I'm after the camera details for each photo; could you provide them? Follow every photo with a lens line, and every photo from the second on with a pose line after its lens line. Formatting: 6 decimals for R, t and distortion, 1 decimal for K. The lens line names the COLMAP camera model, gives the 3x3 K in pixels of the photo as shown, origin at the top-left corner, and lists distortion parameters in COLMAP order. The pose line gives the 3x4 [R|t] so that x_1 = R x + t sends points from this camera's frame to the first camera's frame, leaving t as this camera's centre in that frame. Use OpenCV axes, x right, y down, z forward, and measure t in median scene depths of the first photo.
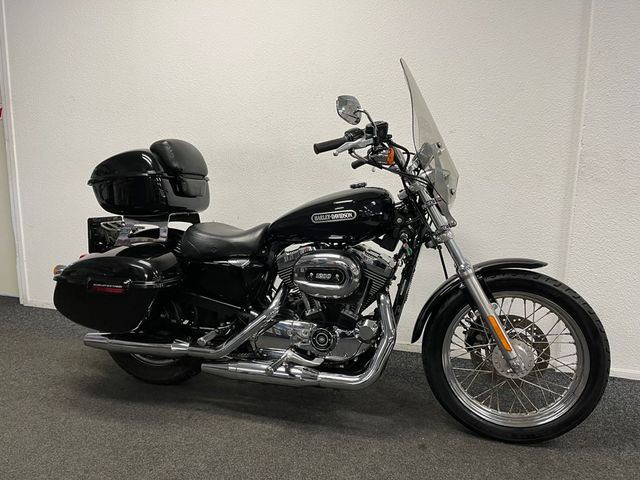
lens RADIAL K [[487.6, 0, 321.8], [0, 487.6, 241.5], [0, 0, 1]] dist [0.055724, -0.078469]
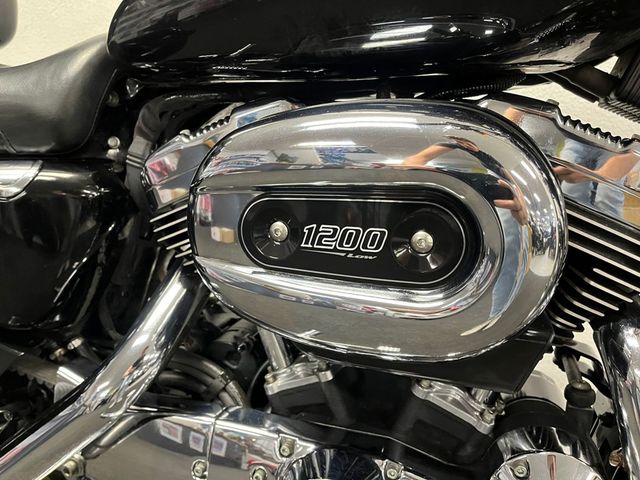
lens RADIAL K [[487.6, 0, 316.8], [0, 487.6, 239.8], [0, 0, 1]] dist [0.055724, -0.078469]
pose [[0.999679, 0.005742, -0.024683, -0.001831], [-0.003347, 0.995377, 0.095982, 0.049976], [0.025120, -0.095868, 0.995077, 0.768874]]
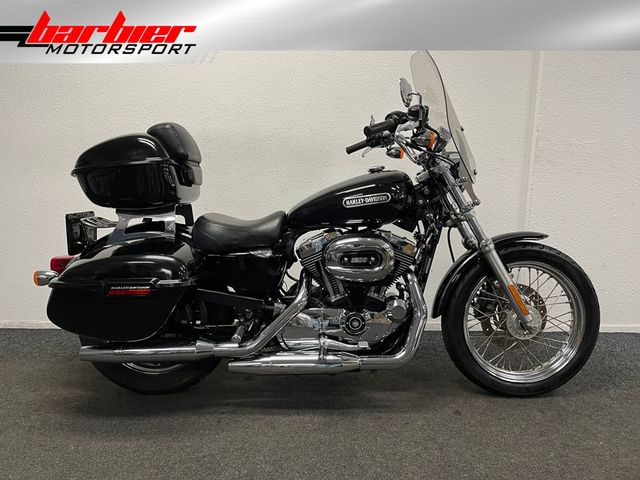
lens RADIAL K [[487.6, 0, 320.3], [0, 487.6, 244.0], [0, 0, 1]] dist [0.055724, -0.078469]
pose [[0.959578, -0.060386, 0.274888, -0.324570], [0.054637, 0.998099, 0.028530, 0.004212], [-0.276089, -0.012358, 0.961053, 0.055047]]
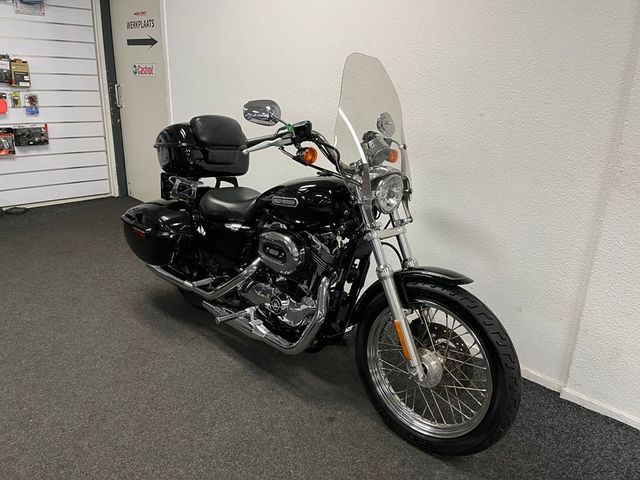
lens RADIAL K [[487.6, 0, 315.5], [0, 487.6, 234.5], [0, 0, 1]] dist [0.055724, -0.078469]
pose [[0.874195, 0.162828, -0.457460, 0.563747], [-0.102713, 0.982791, 0.153532, -0.143913], [0.474587, -0.087230, 0.875876, 0.049367]]
